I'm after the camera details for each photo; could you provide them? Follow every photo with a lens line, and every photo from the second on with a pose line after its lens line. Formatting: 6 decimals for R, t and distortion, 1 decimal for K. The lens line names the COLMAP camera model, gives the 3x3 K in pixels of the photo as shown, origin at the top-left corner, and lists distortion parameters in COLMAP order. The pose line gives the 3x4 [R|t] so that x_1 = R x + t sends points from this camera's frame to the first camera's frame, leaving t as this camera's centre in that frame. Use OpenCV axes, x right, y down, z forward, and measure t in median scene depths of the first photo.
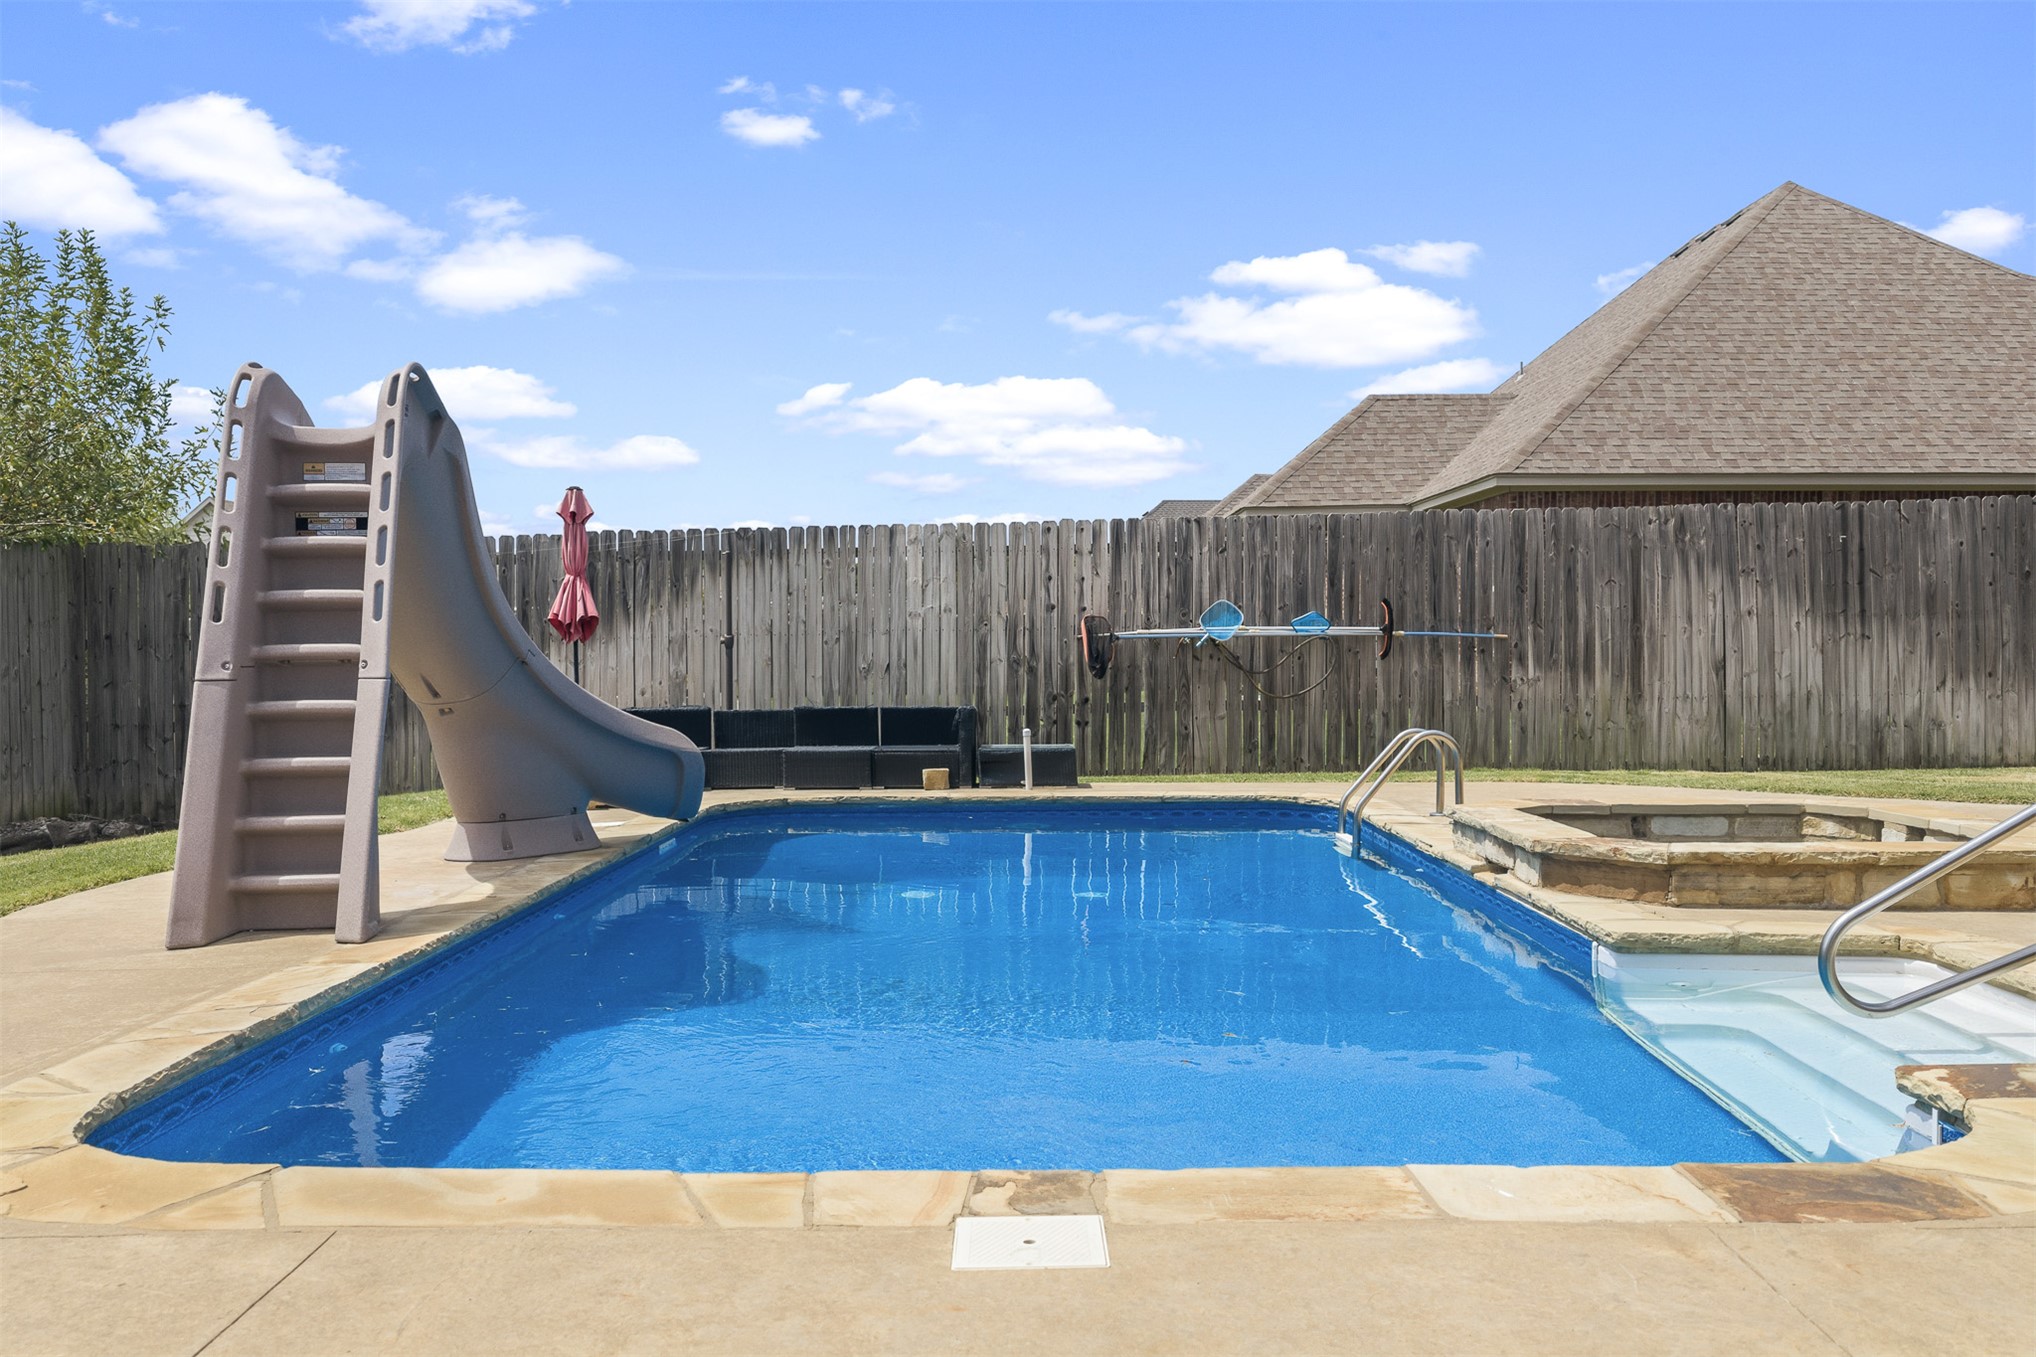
lens RADIAL K [[1697.4, 0, 1026.1], [0, 1697.4, 699.8], [0, 0, 1]] dist [0.037388, -0.069463]
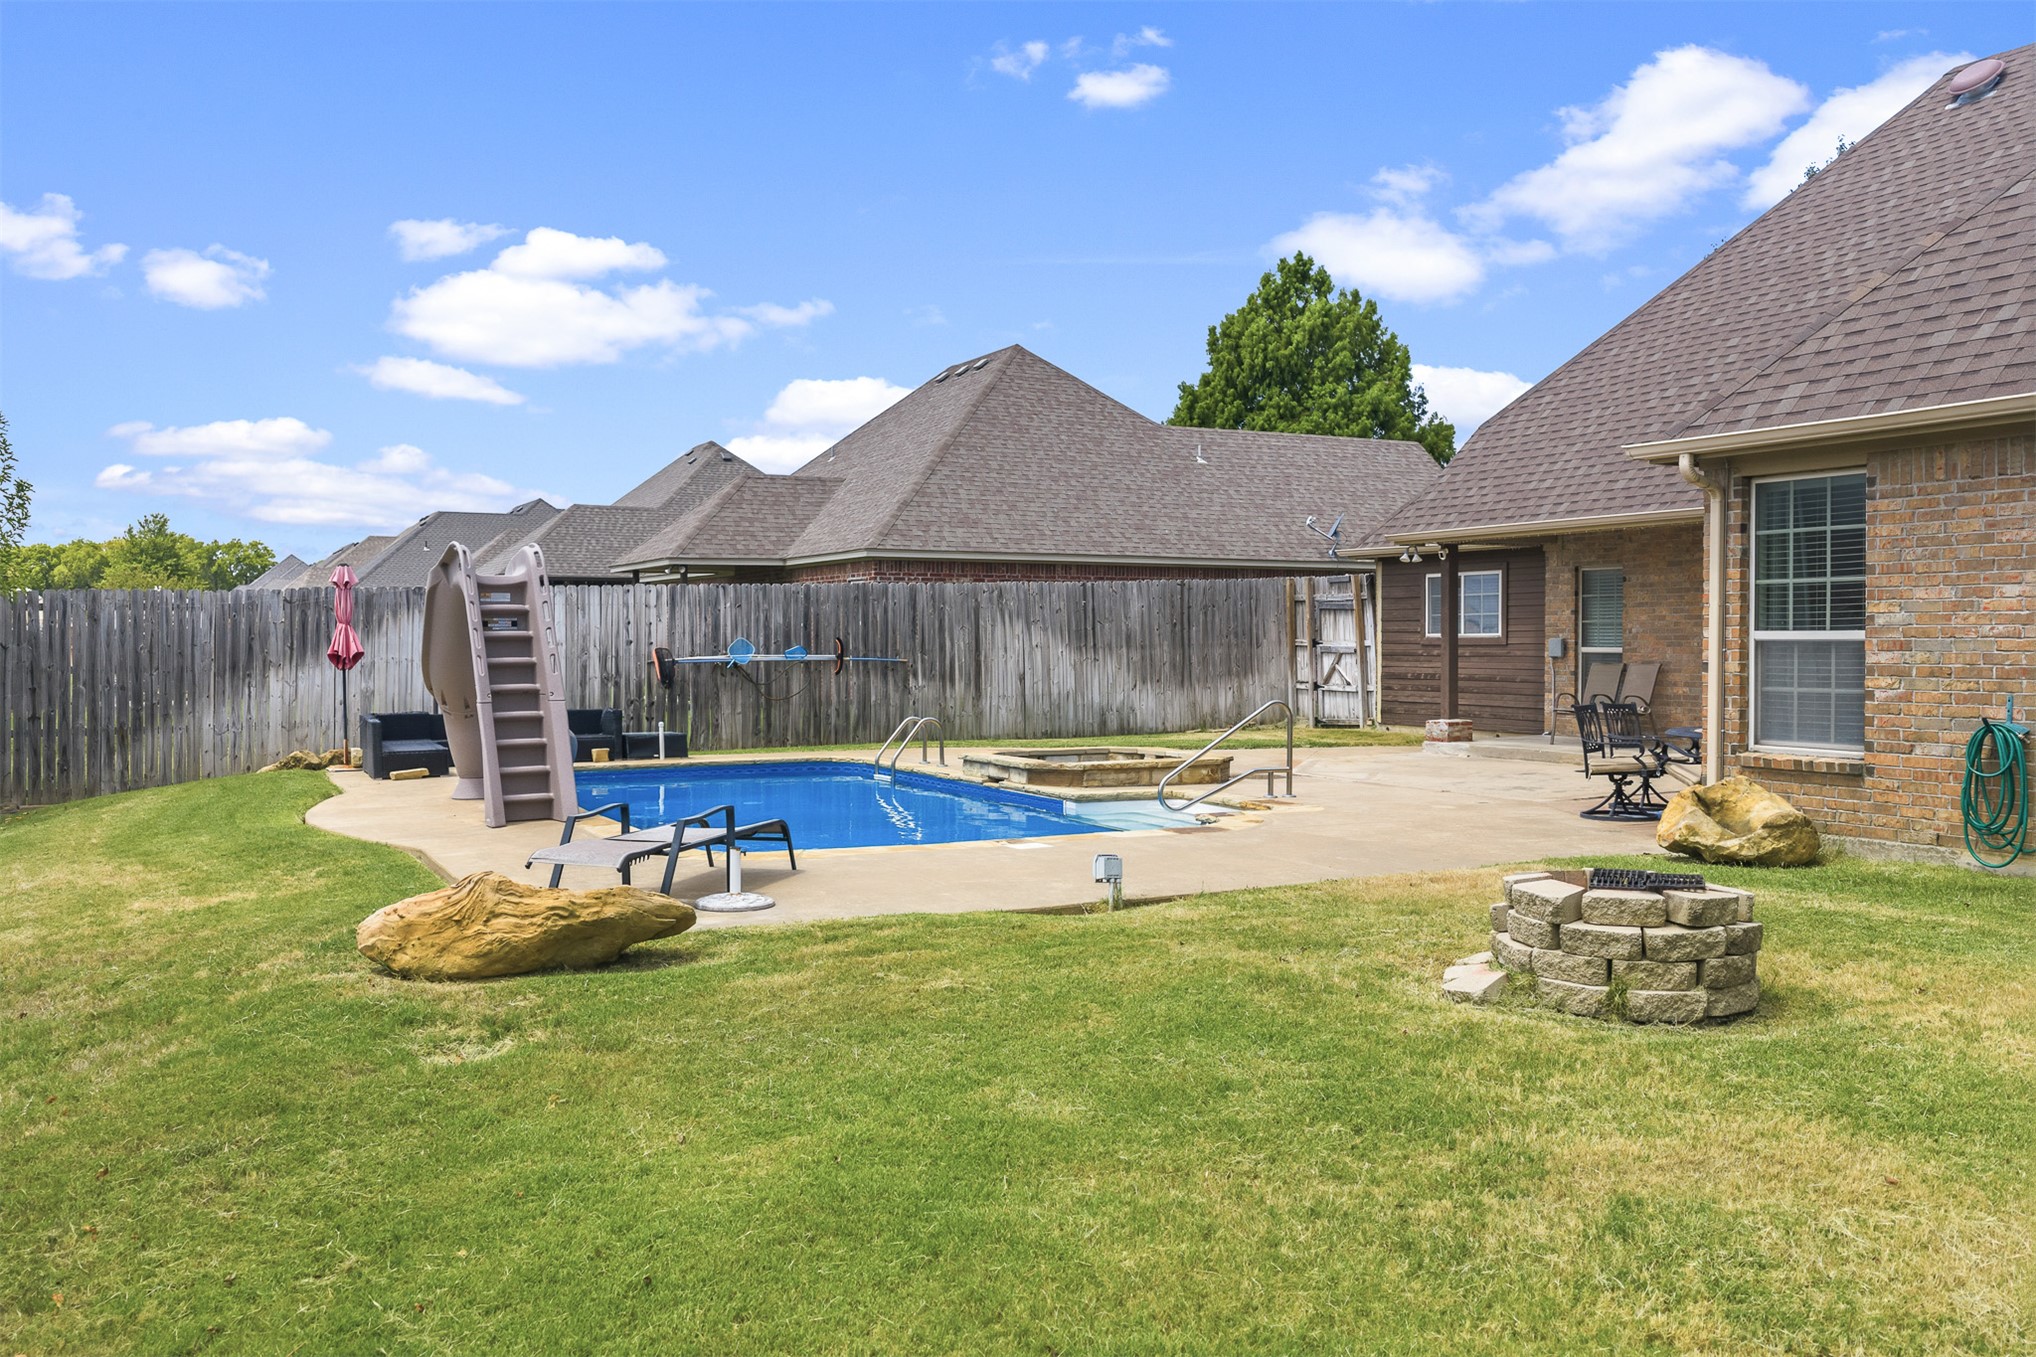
lens RADIAL K [[1697.5, 0, 1021.4], [0, 1697.5, 650.4], [0, 0, 1]] dist [0.010282, -0.004831]
pose [[0.890025, -0.001138, 0.455910, -0.363313], [0.012906, 0.999659, -0.022701, -0.008427], [-0.455728, 0.026088, 0.889737, -0.501883]]
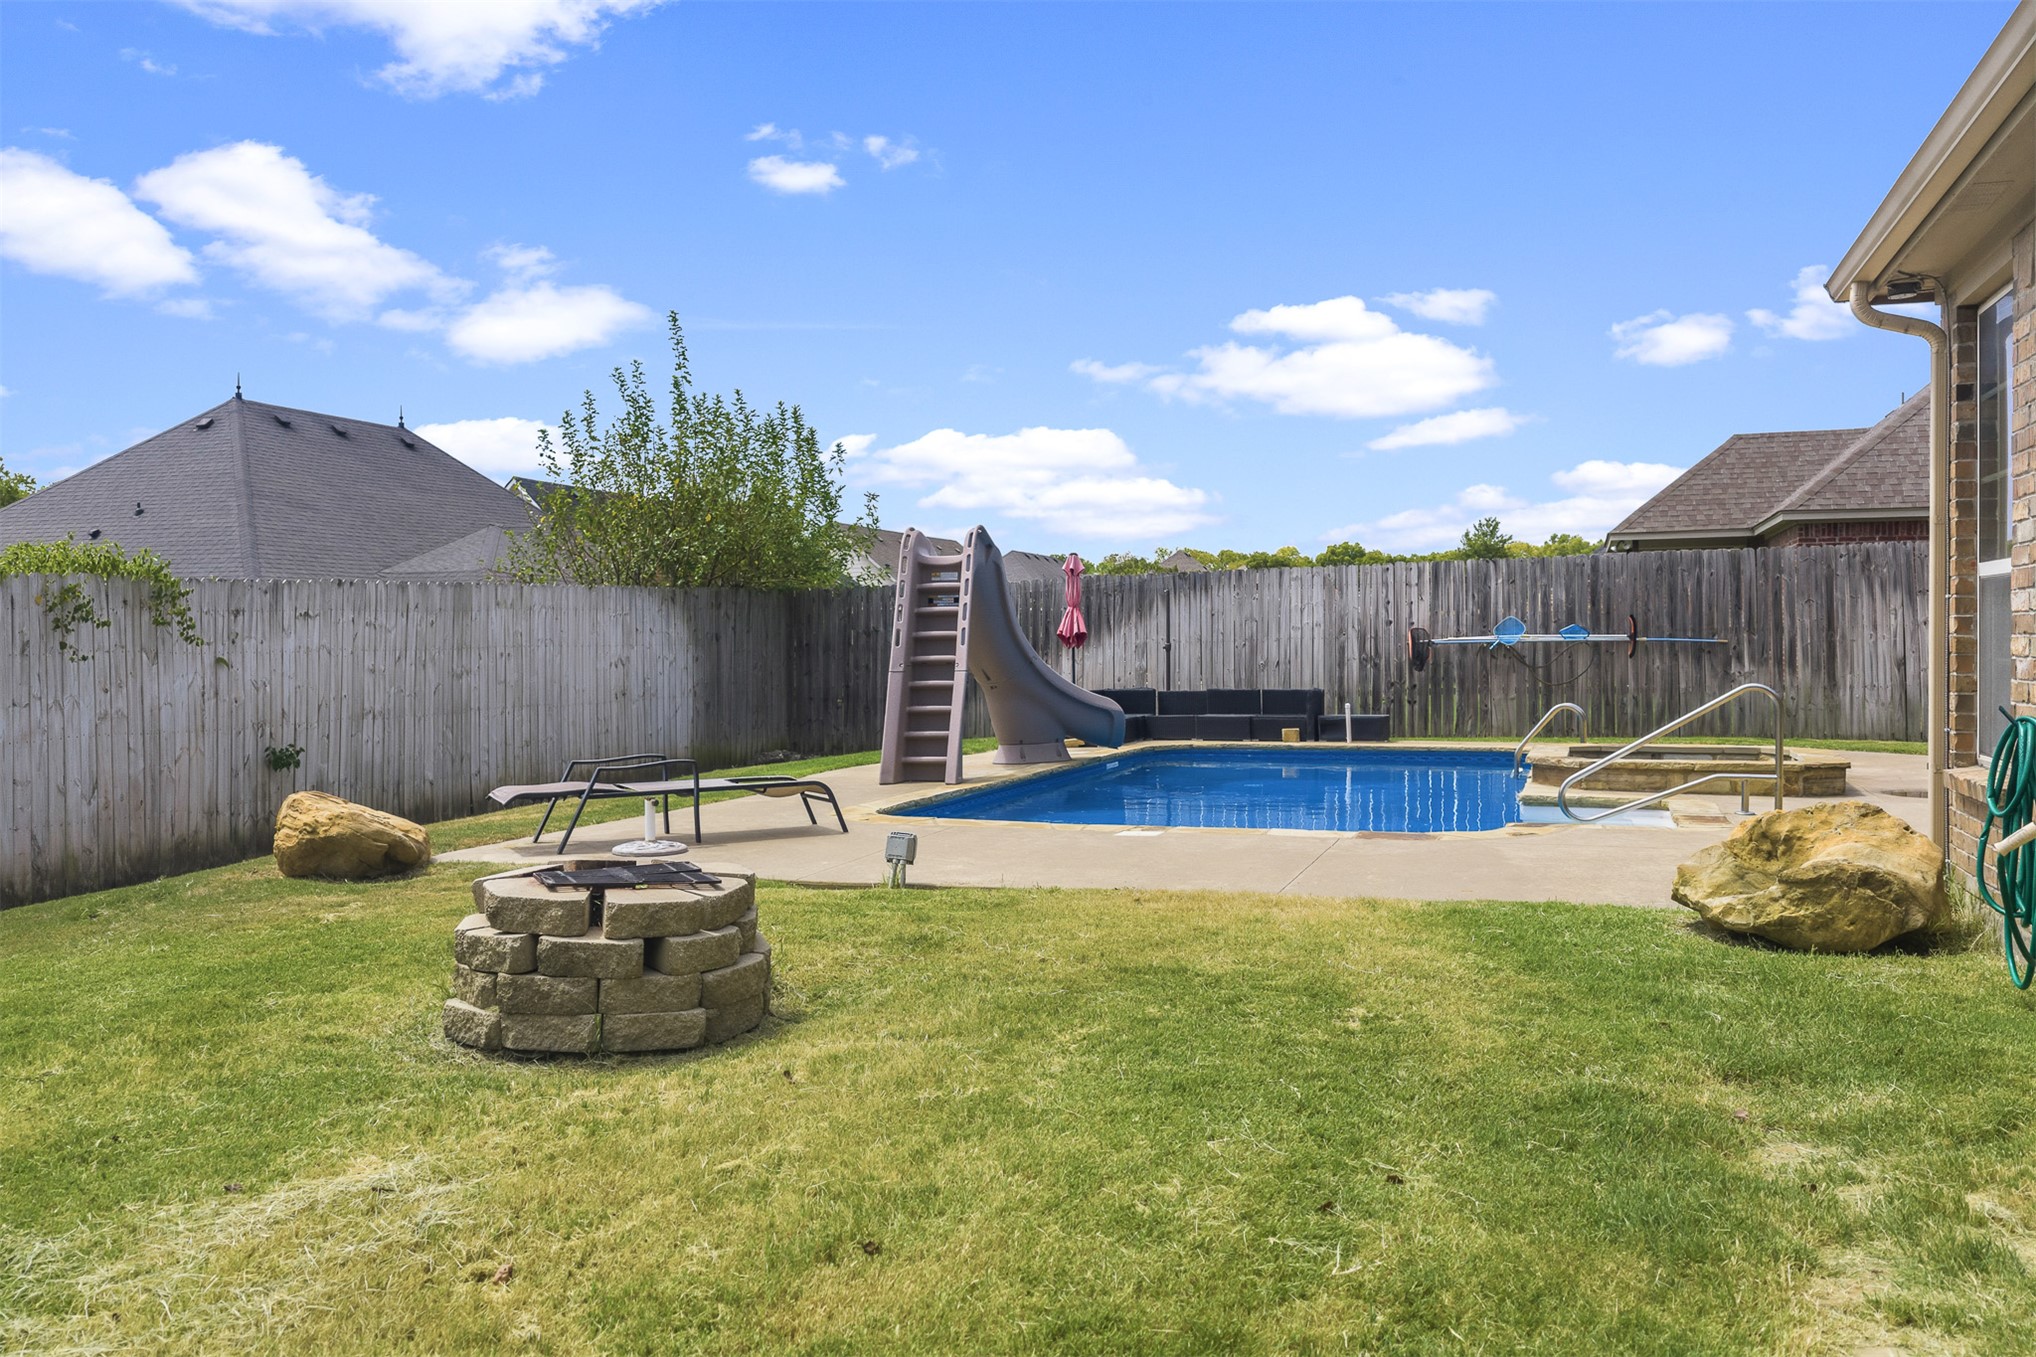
lens RADIAL K [[1697.5, 0, 1021.4], [0, 1697.5, 650.4], [0, 0, 1]] dist [0.010282, -0.004831]
pose [[0.948192, -0.001669, -0.317692, 0.178294], [-0.005909, 0.999721, -0.022889, 0.004975], [0.317642, 0.023580, 0.947918, -0.484620]]
